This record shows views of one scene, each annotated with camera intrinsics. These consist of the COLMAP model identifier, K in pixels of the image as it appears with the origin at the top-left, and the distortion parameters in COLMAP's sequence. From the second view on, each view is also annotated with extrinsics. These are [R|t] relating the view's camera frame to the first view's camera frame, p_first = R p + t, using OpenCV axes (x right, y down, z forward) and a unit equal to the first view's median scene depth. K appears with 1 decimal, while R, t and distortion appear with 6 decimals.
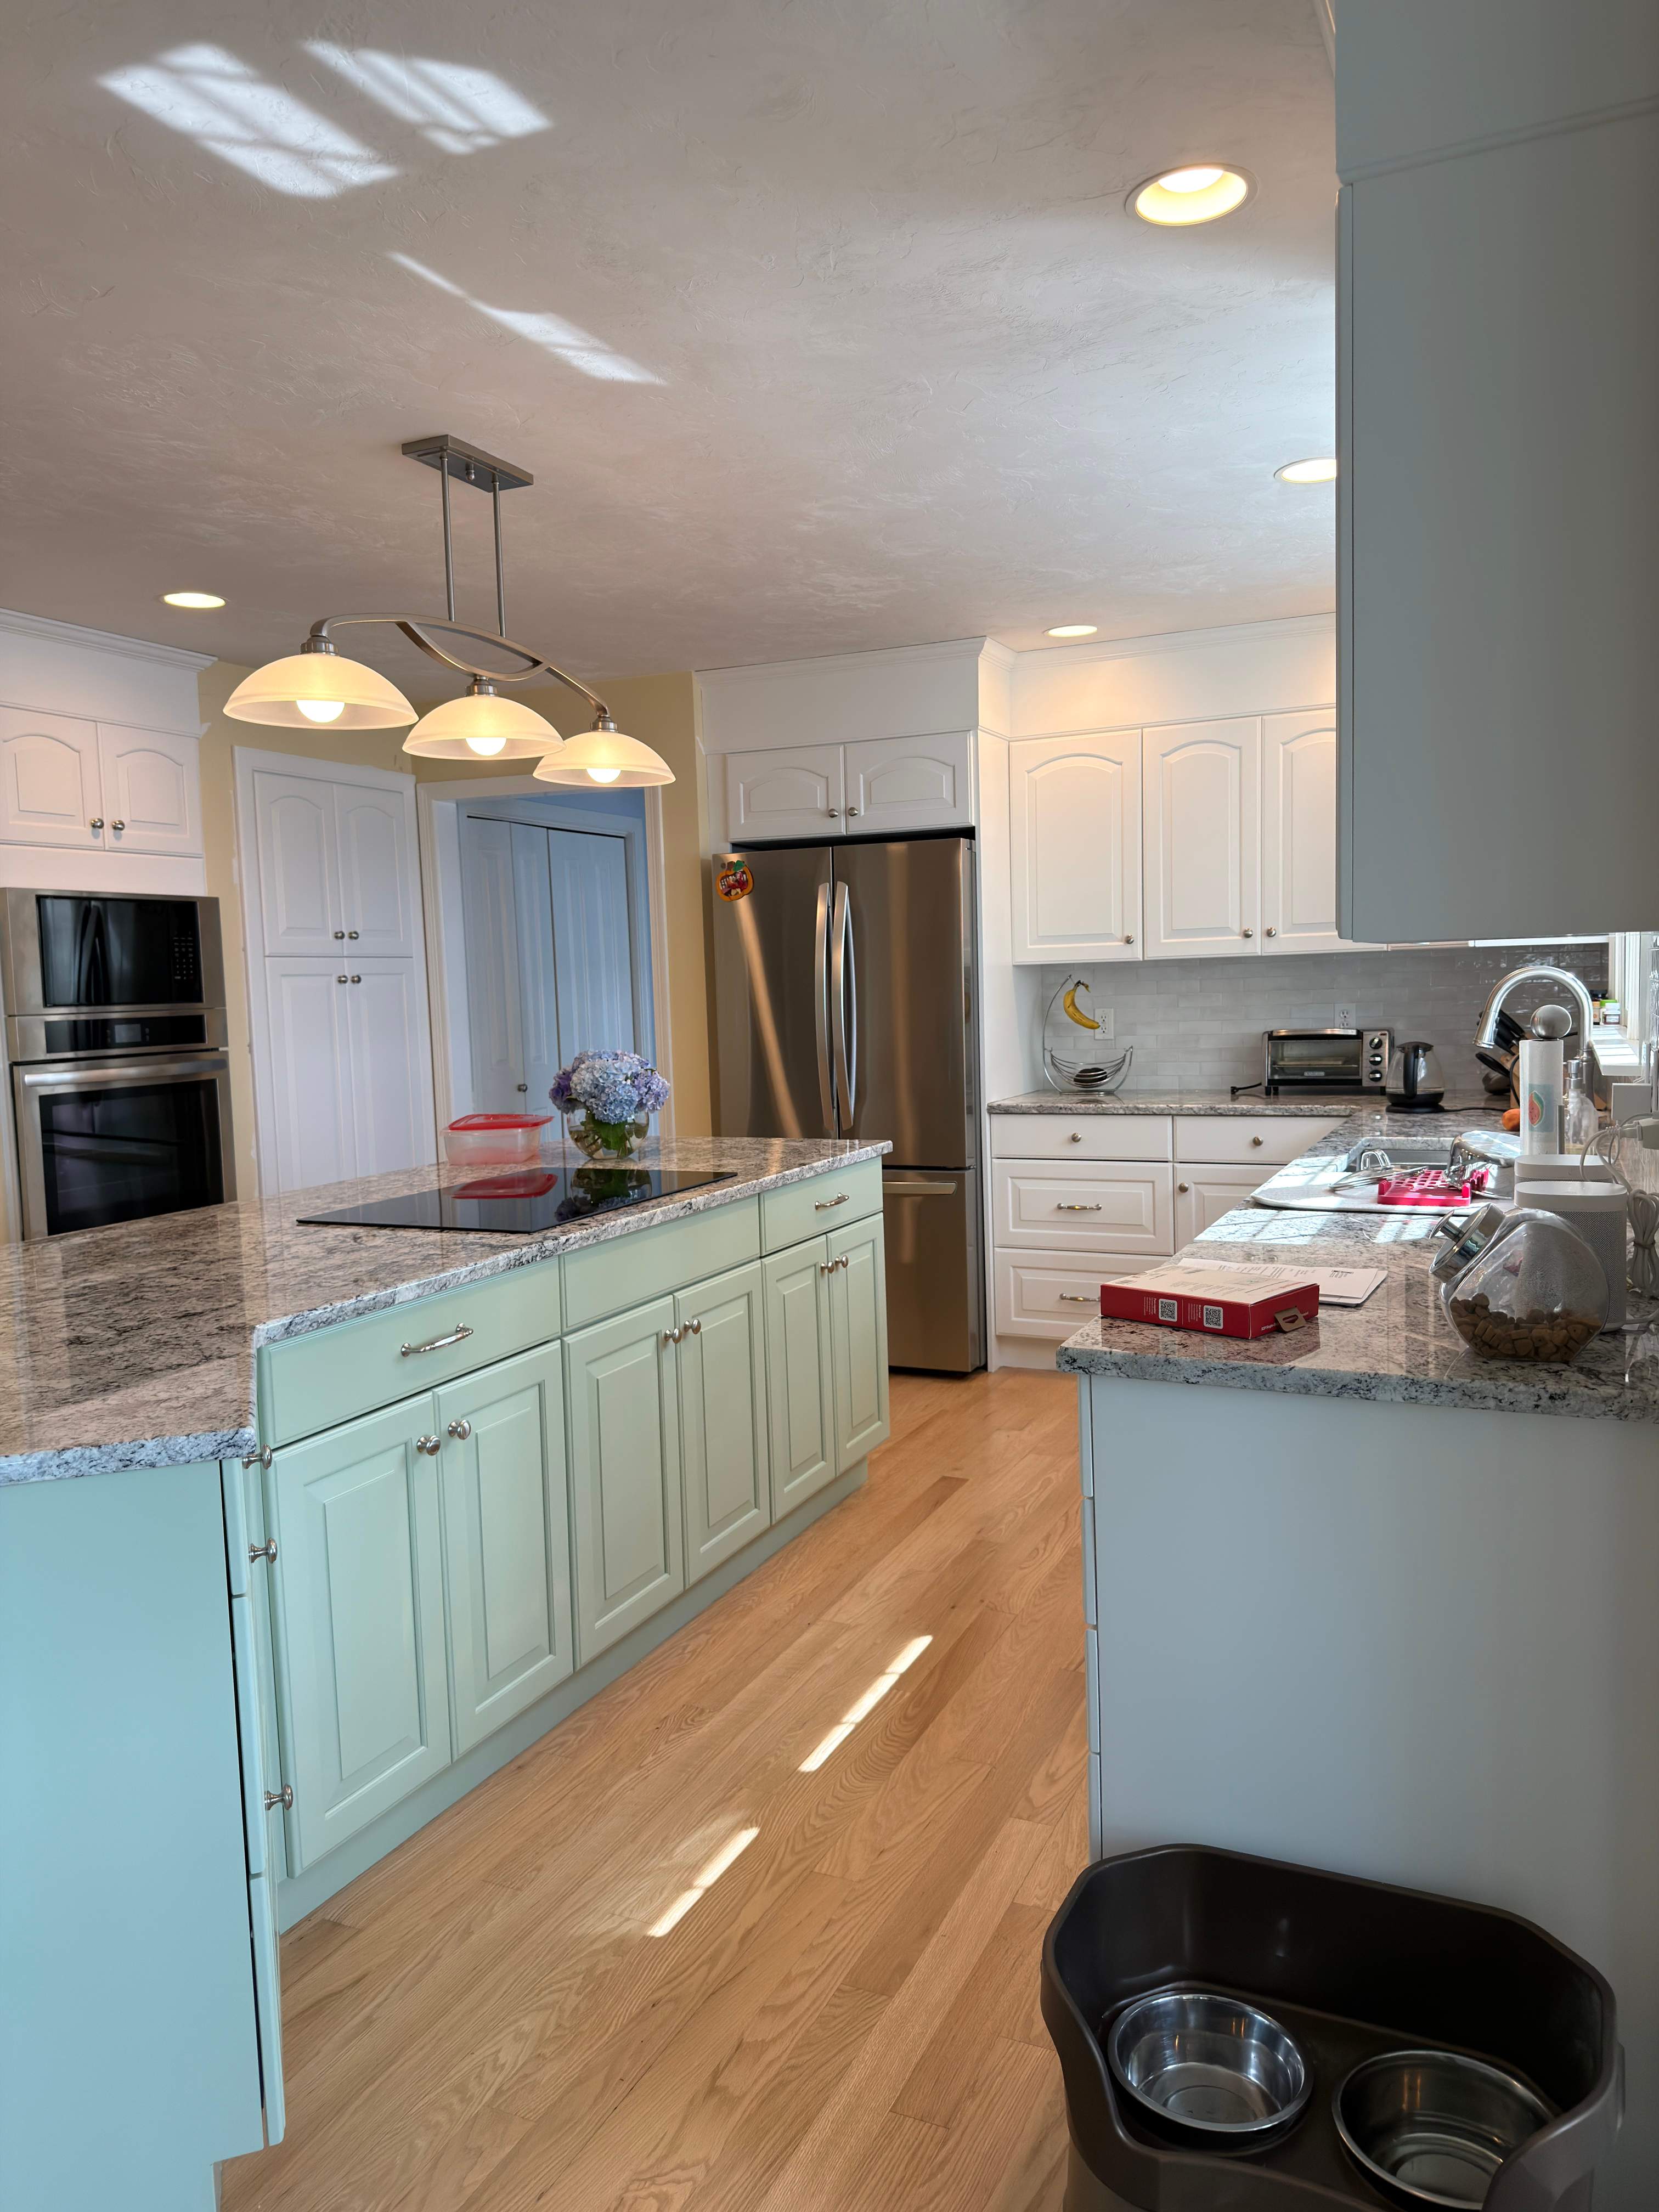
lens RADIAL K [[1555.1, 0, 833.1], [0, 1555.1, 1106.8], [0, 0, 1]] dist [0.160875, -0.232402]
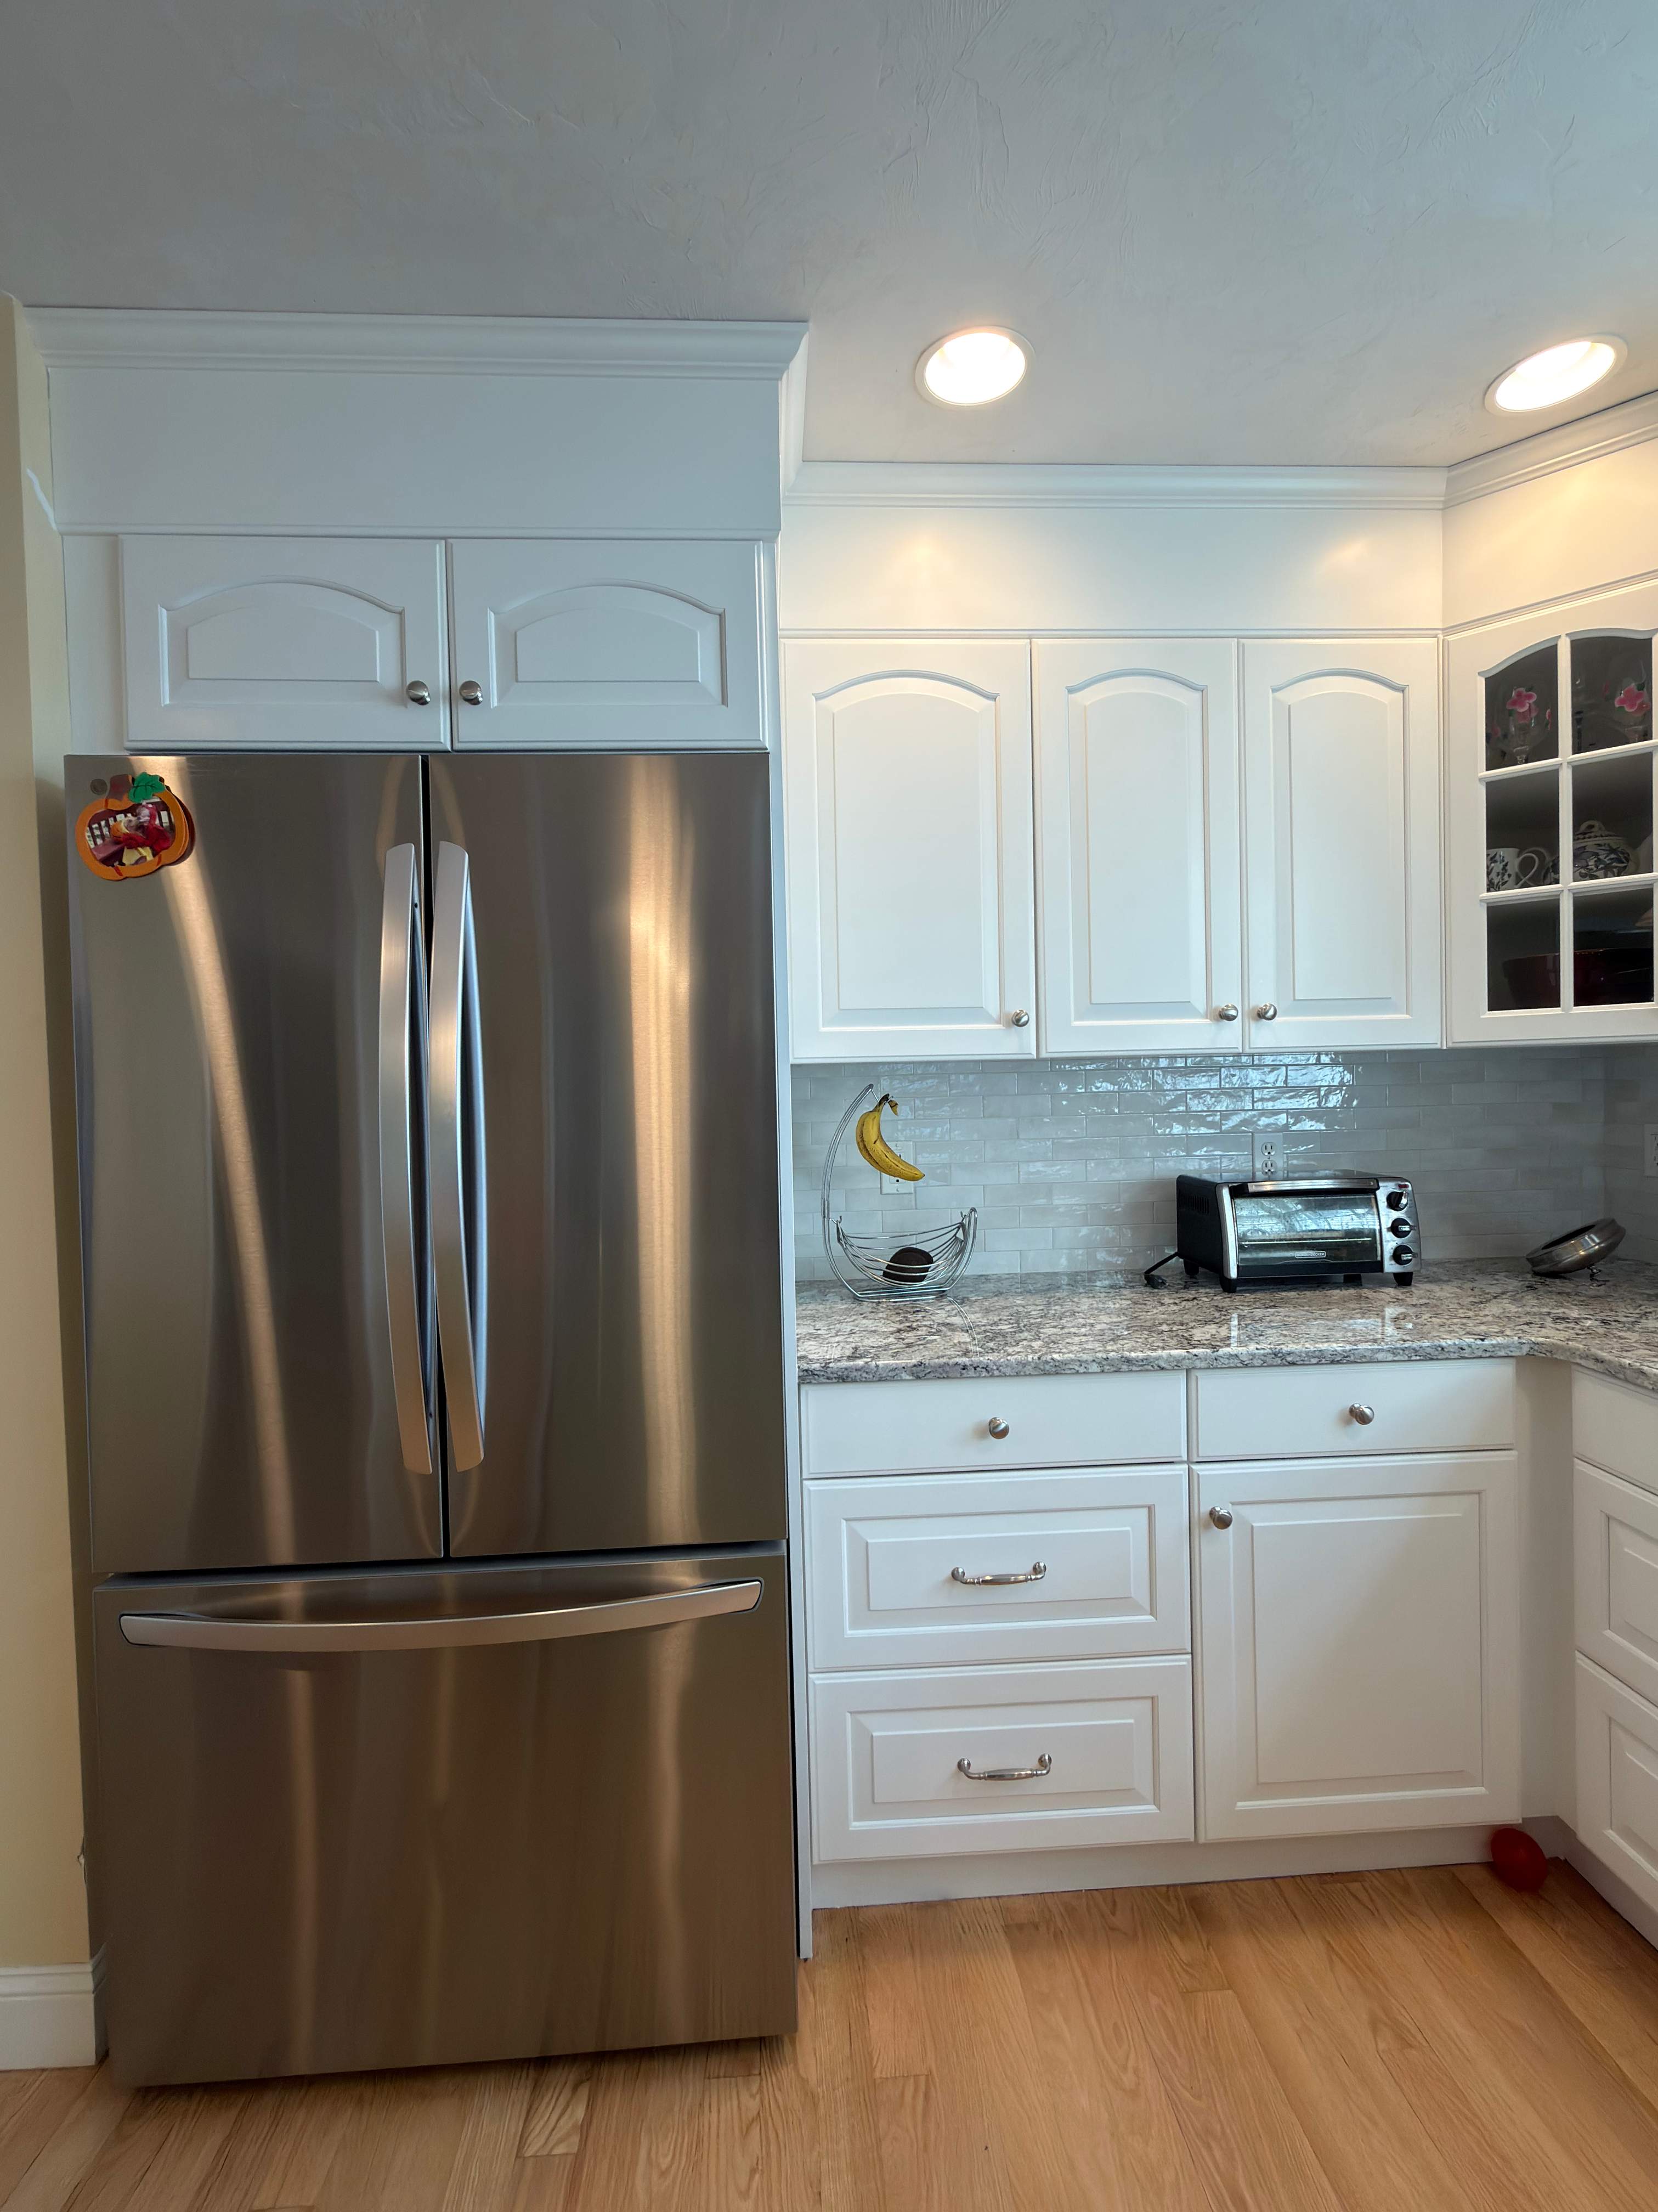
lens RADIAL K [[984.2, 0, 829.0], [0, 984.2, 1106.0], [0, 0, 1]] dist [0.000054, 0.000428]
pose [[0.886955, -0.002292, 0.461851, -0.036510], [0.035629, 0.997347, -0.063473, -0.085637], [-0.460480, 0.072753, 0.884683, 1.083226]]
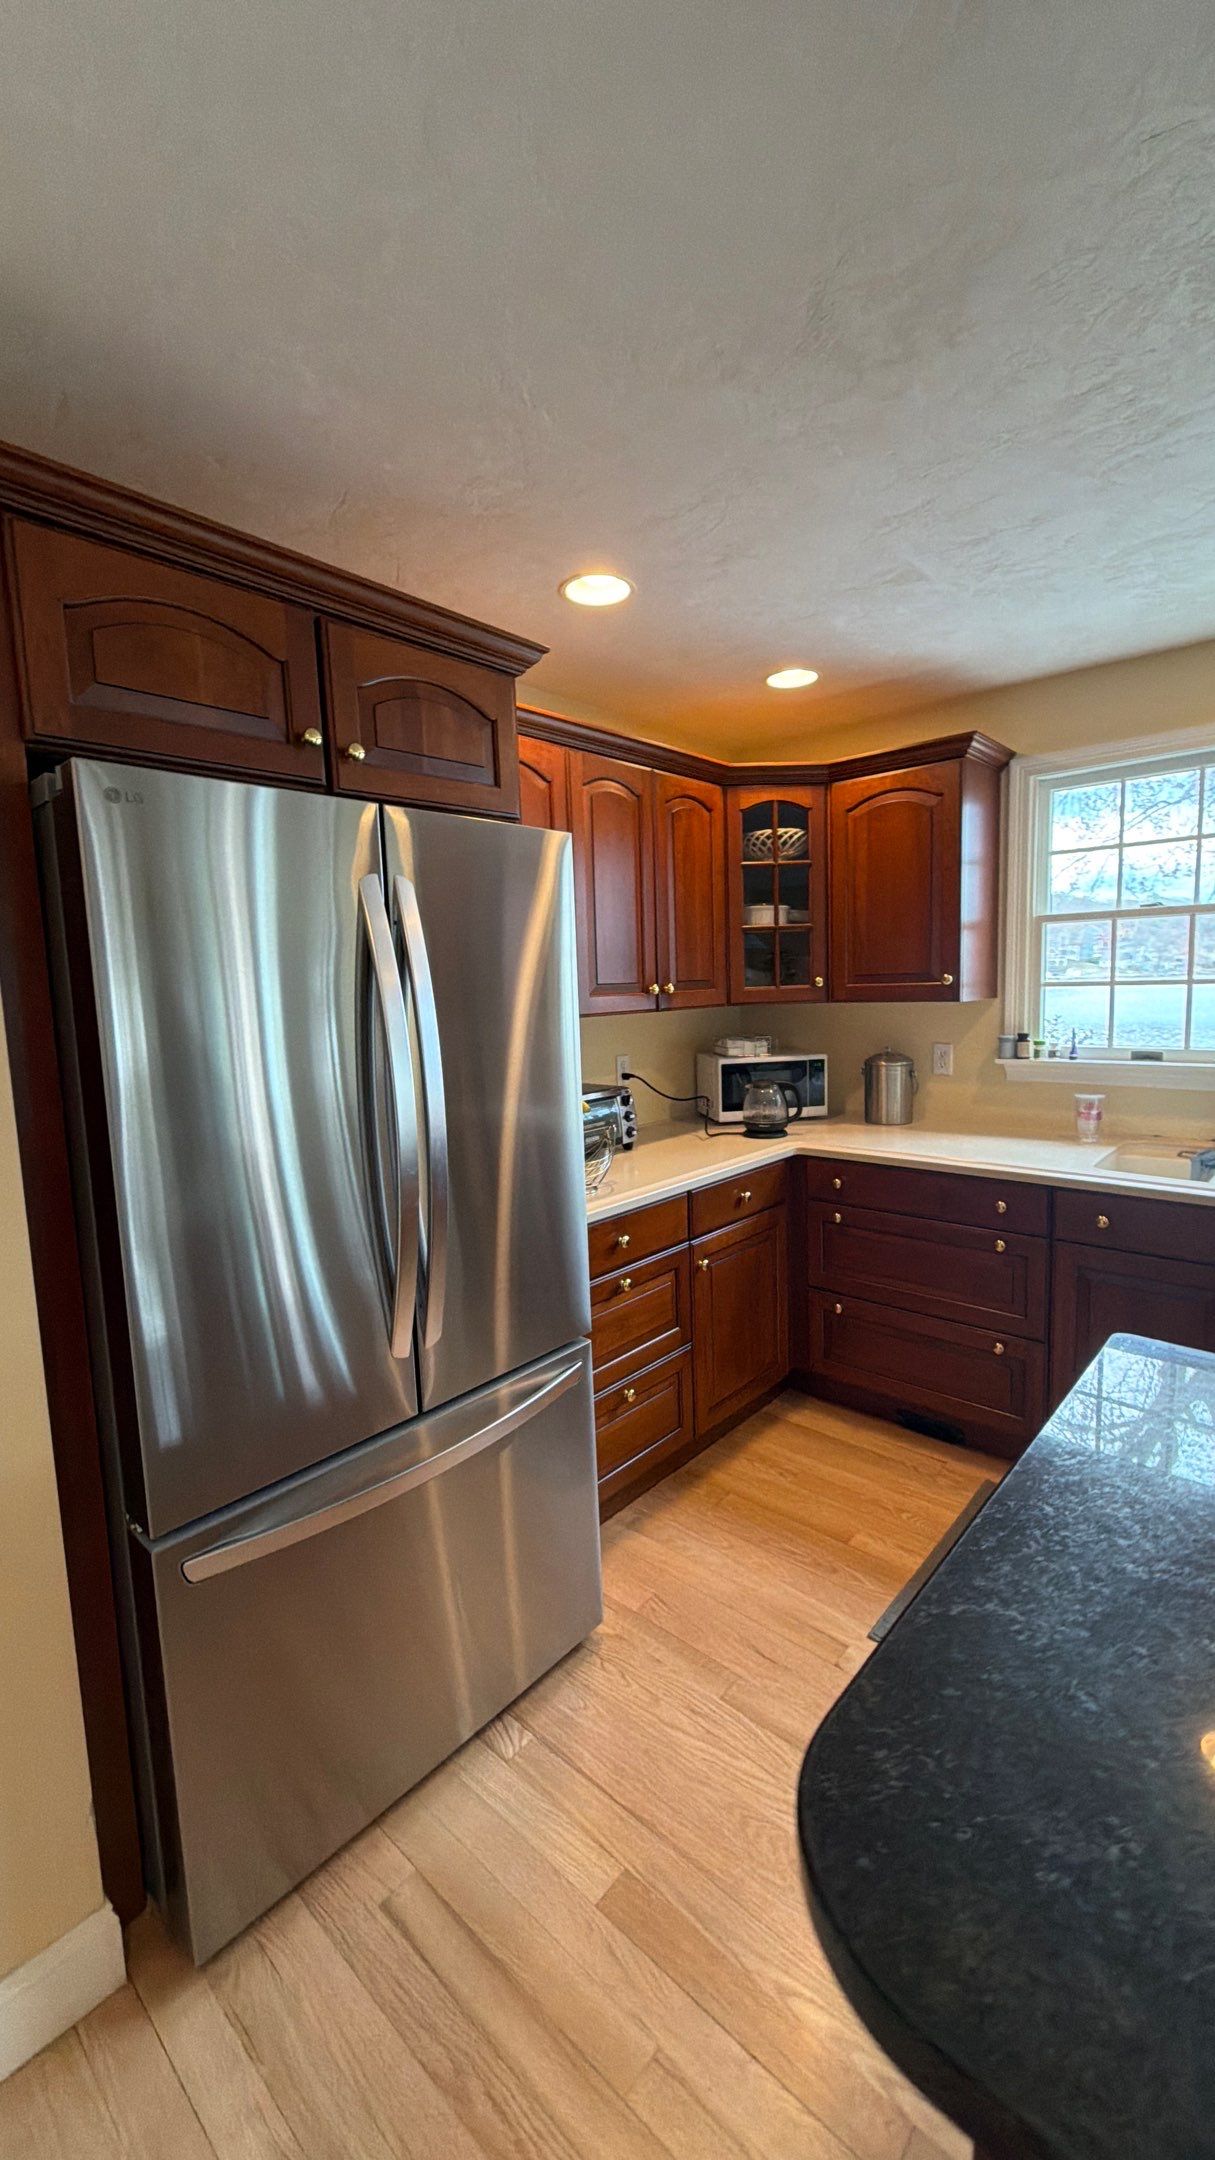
lens RADIAL K [[858.0, 0, 607.9], [0, 858.0, 1075.4], [0, 0, 1]] dist [0.000030, 0.000130]
pose [[0.299475, -0.085656, 0.950252, -0.365194], [0.103863, 0.992970, 0.056774, -0.129862], [-0.948434, 0.081693, 0.306266, 1.244747]]
